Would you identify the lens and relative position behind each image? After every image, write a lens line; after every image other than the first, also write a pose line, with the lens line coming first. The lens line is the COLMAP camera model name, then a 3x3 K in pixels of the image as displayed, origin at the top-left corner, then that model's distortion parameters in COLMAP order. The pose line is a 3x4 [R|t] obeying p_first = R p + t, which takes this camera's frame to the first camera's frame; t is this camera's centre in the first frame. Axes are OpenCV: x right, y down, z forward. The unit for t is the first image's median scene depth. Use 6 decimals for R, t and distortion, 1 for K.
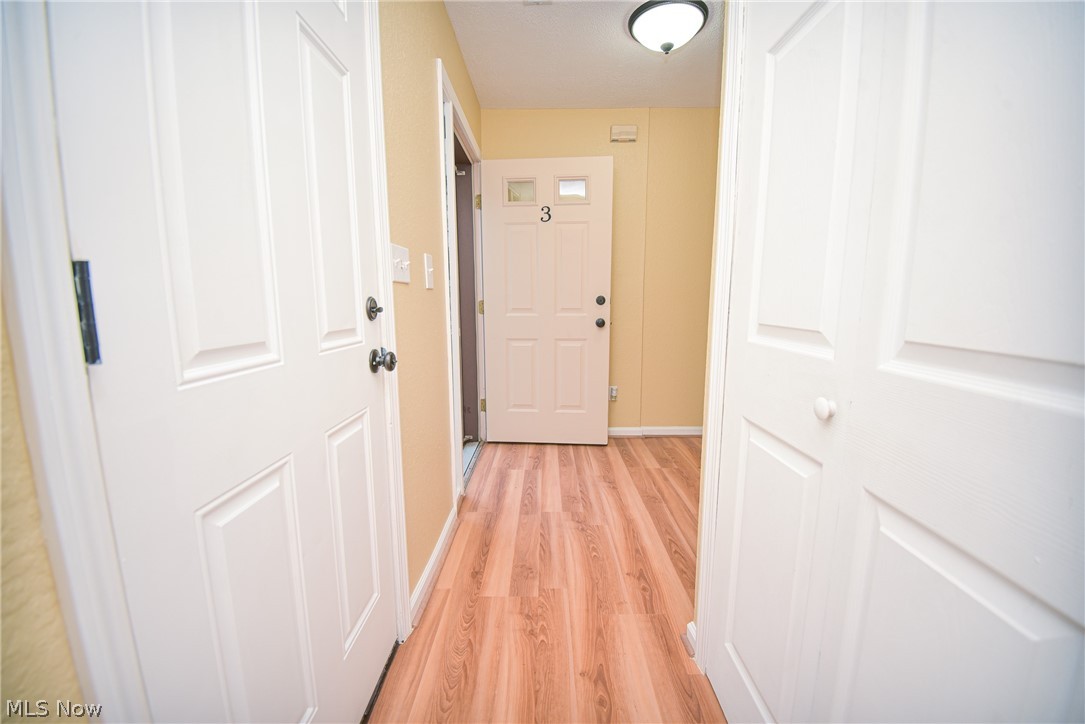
lens RADIAL K [[440.7, 0, 542.5], [0, 440.7, 362.0], [0, 0, 1]] dist [0.003000, -0.017829]
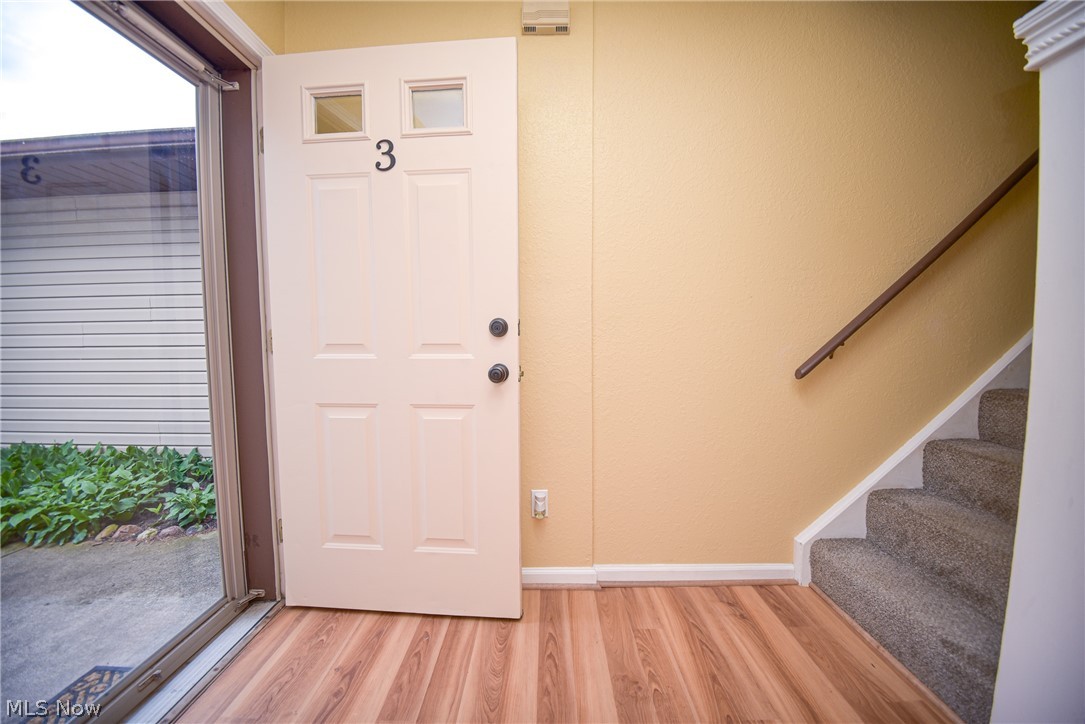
lens RADIAL K [[438.2, 0, 529.8], [0, 438.2, 363.1], [0, 0, 1]] dist [0.000142, -0.017961]
pose [[0.999992, -0.000007, -0.004031, 0.163420], [-0.000321, 0.996693, -0.081258, -0.059206], [0.004018, 0.081258, 0.996685, 0.500634]]
